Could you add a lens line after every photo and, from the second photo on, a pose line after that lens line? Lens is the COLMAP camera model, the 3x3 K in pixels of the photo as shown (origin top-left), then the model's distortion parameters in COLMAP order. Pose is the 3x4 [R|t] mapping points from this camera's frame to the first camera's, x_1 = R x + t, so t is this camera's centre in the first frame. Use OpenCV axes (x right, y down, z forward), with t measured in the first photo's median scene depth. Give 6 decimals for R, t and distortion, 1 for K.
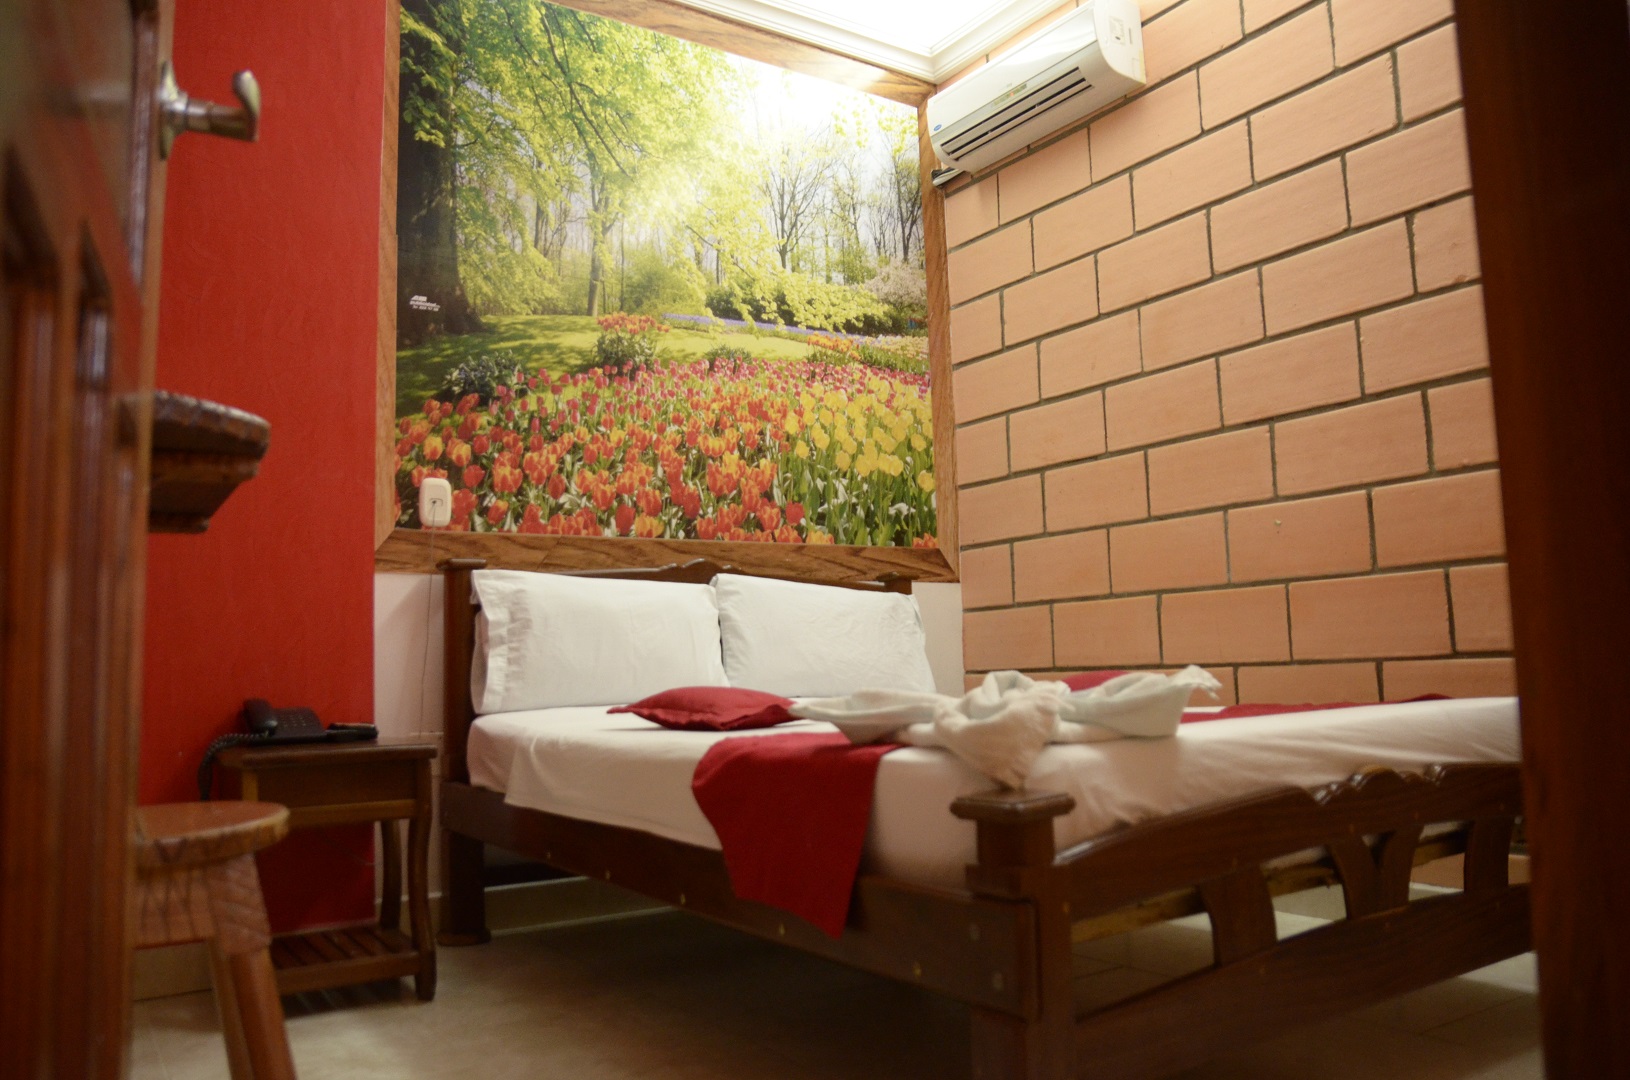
lens RADIAL K [[1193.6, 0, 811.7], [0, 1193.6, 549.8], [0, 0, 1]] dist [-0.127003, 0.104779]
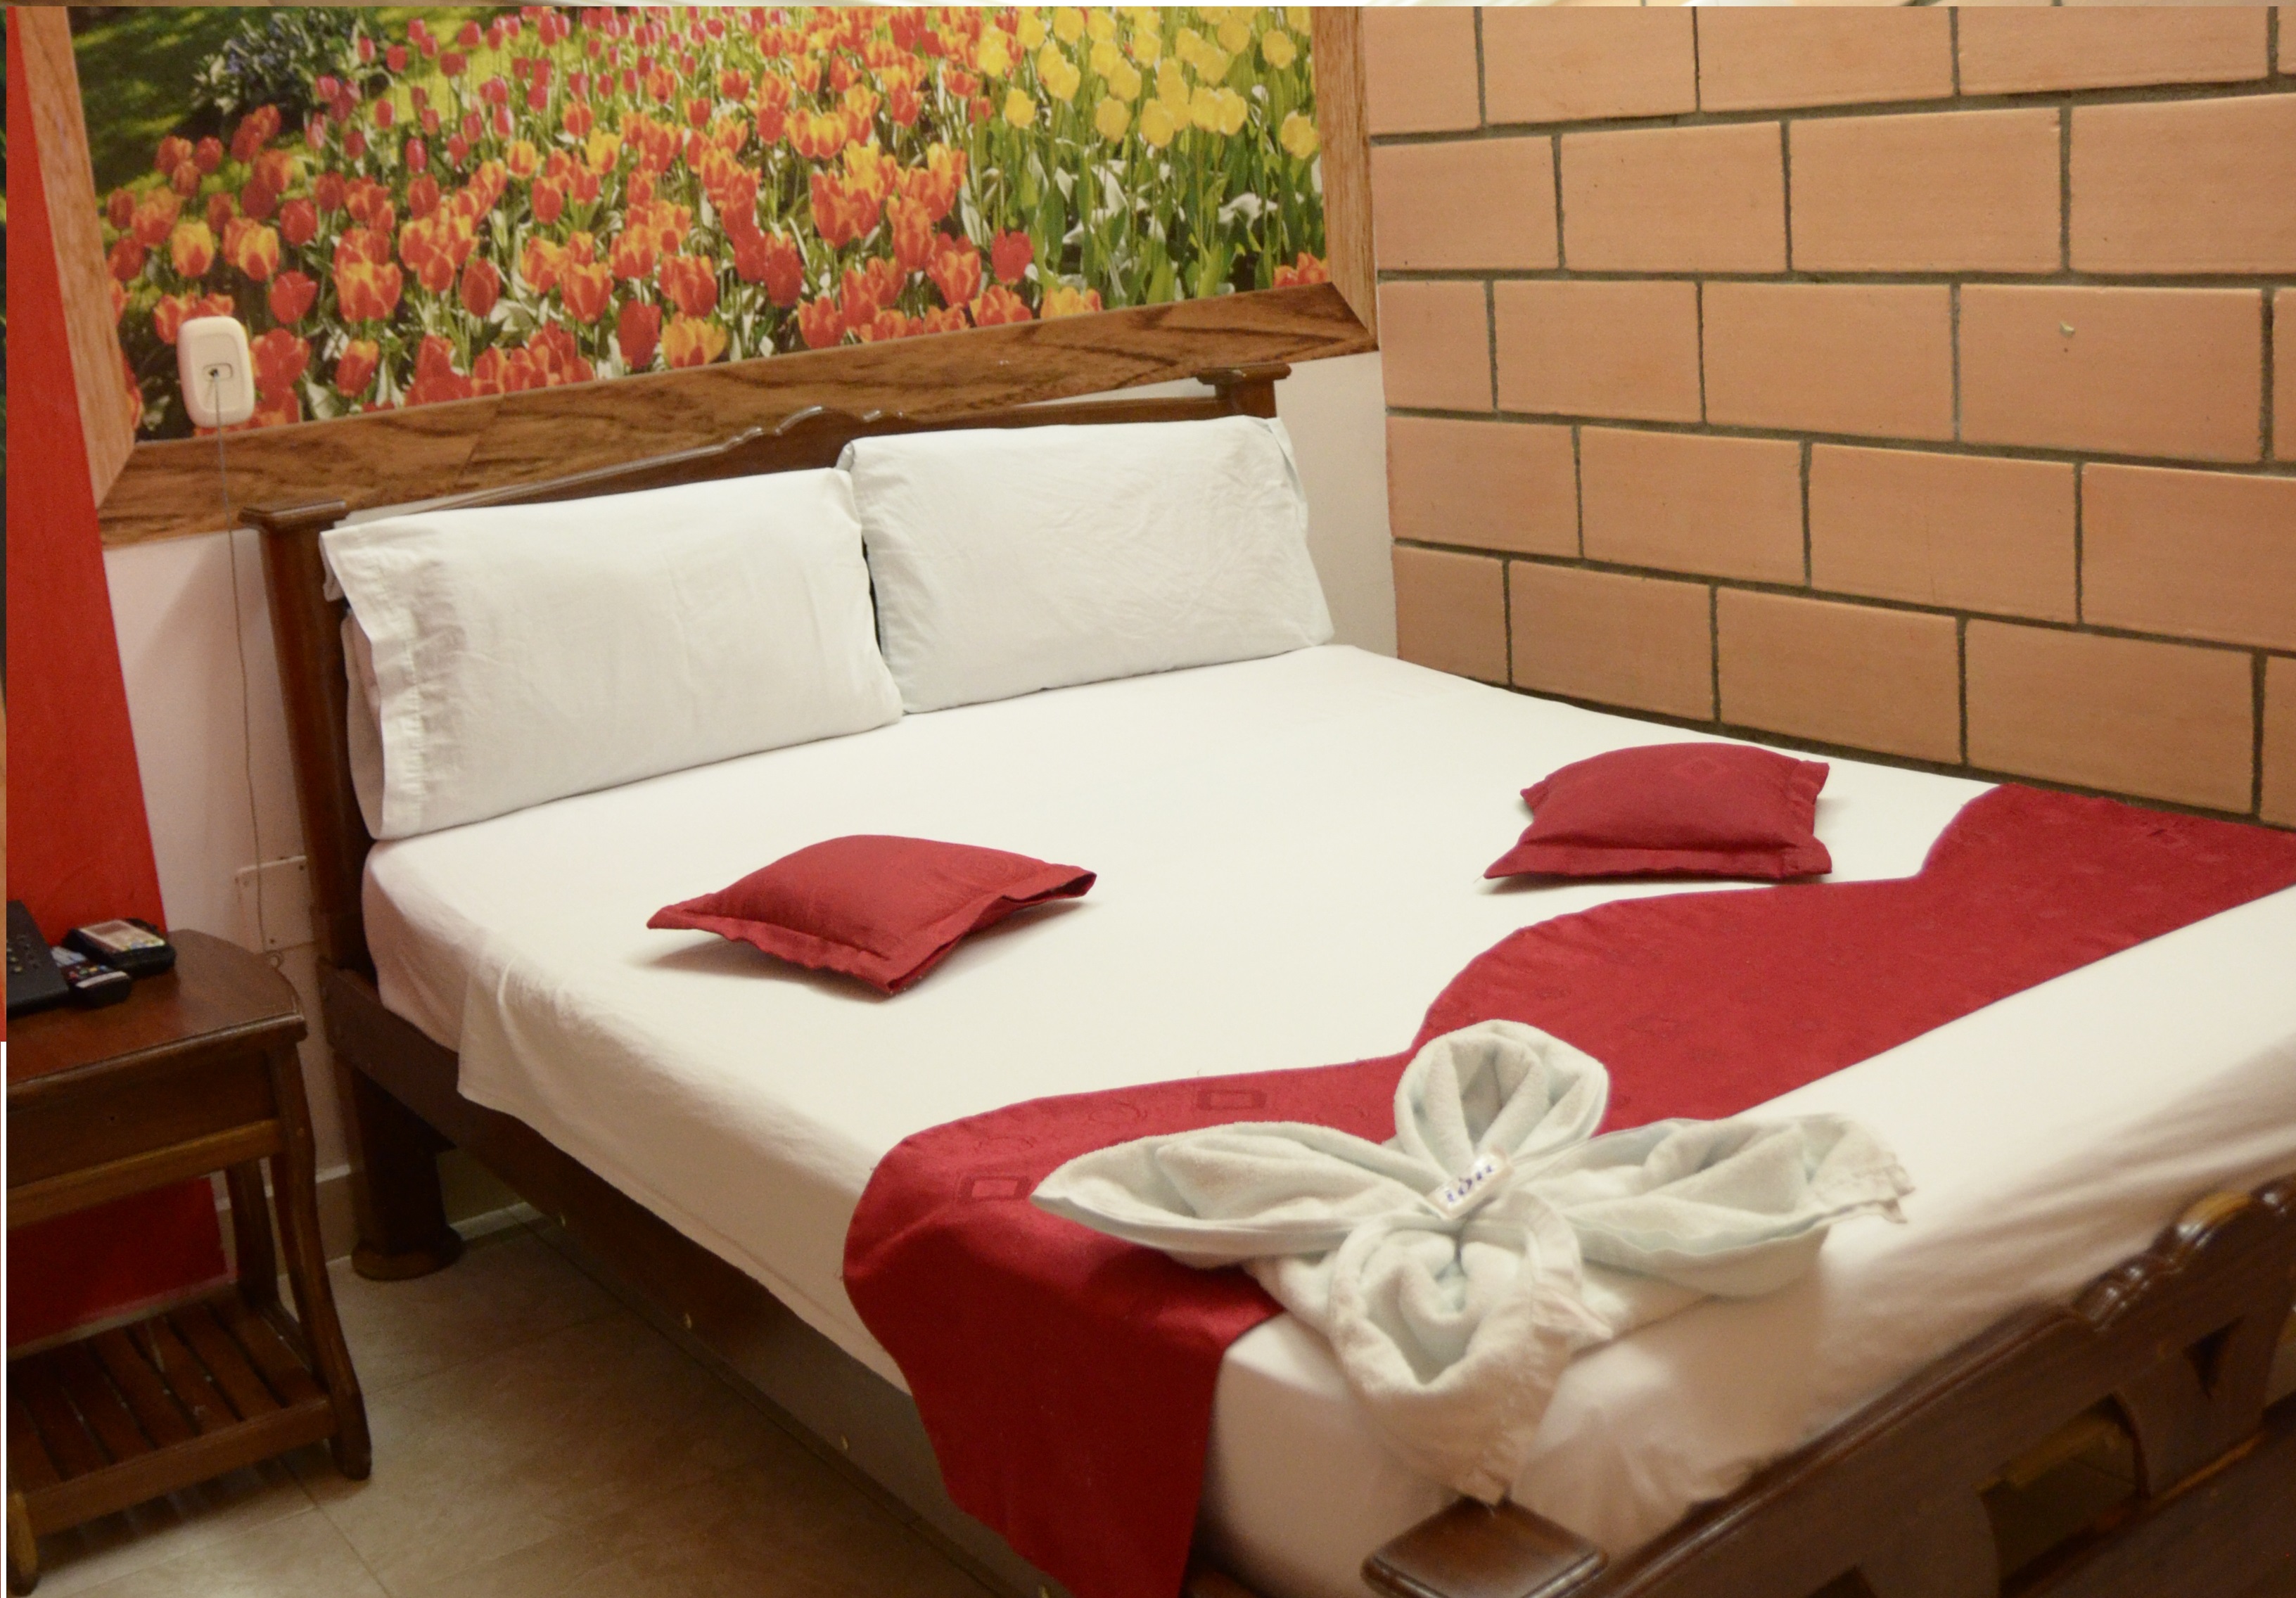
lens RADIAL K [[2519.8, 0, 1160.2], [0, 2519.8, 795.5], [0, 0, 1]] dist [-0.132635, 0.109954]
pose [[0.998070, -0.056997, 0.024633, 0.007647], [0.046215, 0.946851, 0.318335, -0.152781], [-0.041468, -0.316583, 0.947658, 0.034574]]
